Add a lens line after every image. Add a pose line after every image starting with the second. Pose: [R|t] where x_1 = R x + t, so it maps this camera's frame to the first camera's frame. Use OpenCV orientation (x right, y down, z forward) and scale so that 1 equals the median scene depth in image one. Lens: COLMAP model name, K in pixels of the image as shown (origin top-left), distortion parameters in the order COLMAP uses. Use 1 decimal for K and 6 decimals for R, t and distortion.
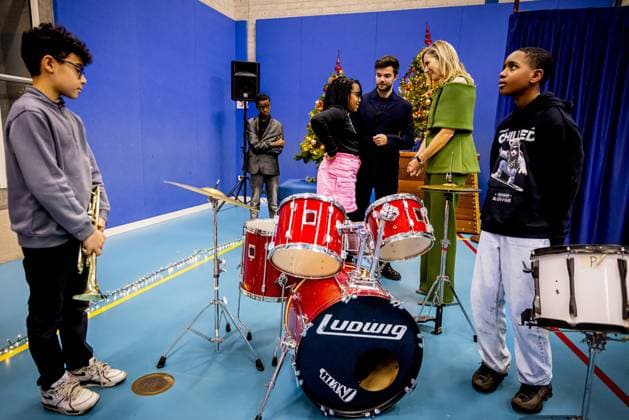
lens RADIAL K [[424.3, 0, 308.7], [0, 424.3, 214.7], [0, 0, 1]] dist [0.003832, -0.000852]
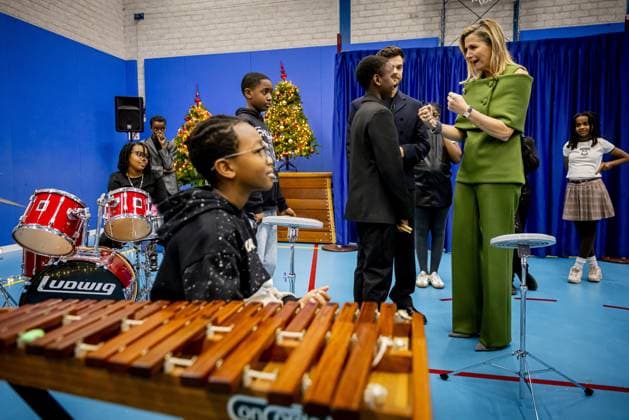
lens RADIAL K [[439.8, 0, 307.0], [0, 439.8, 208.1], [0, 0, 1]] dist [0.004250, 0.004119]
pose [[0.996195, -0.036913, 0.078951, 0.685490], [0.044576, 0.994226, -0.097609, 0.177102], [-0.074892, 0.100757, 0.992088, -0.404817]]
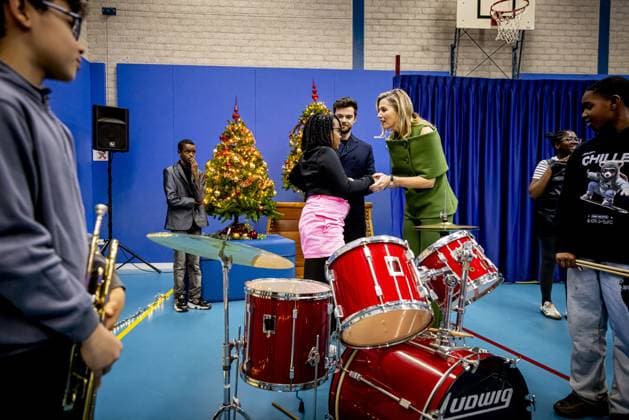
lens RADIAL K [[420.7, 0, 310.4], [0, 420.7, 211.2], [0, 0, 1]] dist [0.007170, 0.001089]
pose [[0.918386, -0.038432, 0.393815, -0.411027], [0.096537, 0.986959, -0.128810, -0.006856], [-0.383729, 0.156315, 0.910120, 0.335231]]
